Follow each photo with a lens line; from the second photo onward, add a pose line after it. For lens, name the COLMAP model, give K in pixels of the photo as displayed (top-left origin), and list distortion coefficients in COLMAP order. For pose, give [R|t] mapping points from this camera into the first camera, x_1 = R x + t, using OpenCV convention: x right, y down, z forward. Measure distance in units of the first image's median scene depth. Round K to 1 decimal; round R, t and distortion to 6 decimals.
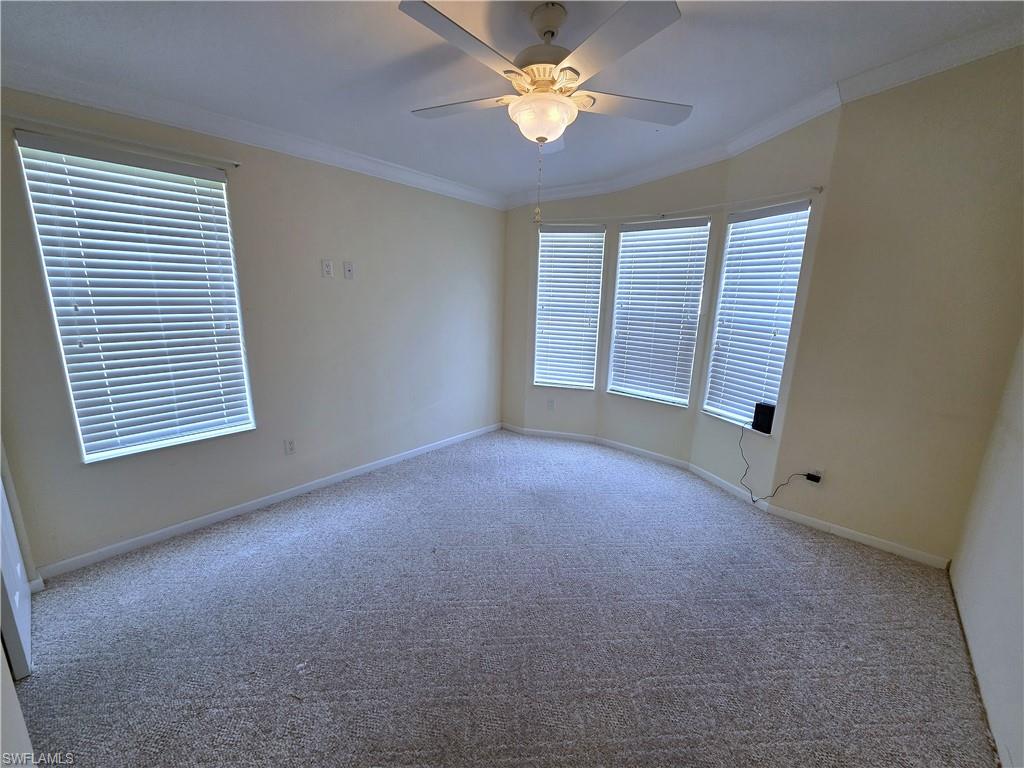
lens RADIAL K [[409.1, 0, 514.3], [0, 409.1, 384.8], [0, 0, 1]] dist [0.002096, 0.000307]
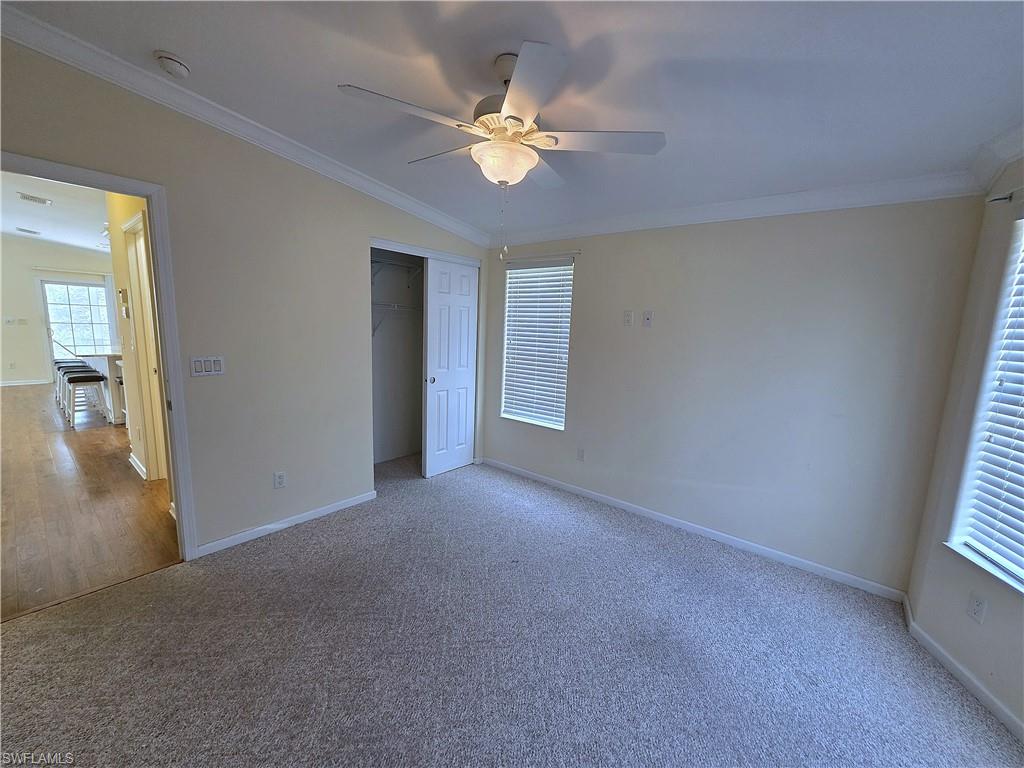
lens RADIAL K [[409.1, 0, 514.3], [0, 409.1, 384.8], [0, 0, 1]] dist [0.002096, 0.000307]
pose [[0.033845, 0.125954, -0.991459, 0.733925], [-0.255955, 0.960035, 0.113224, -0.159617], [0.966096, 0.249937, 0.064731, 0.693823]]
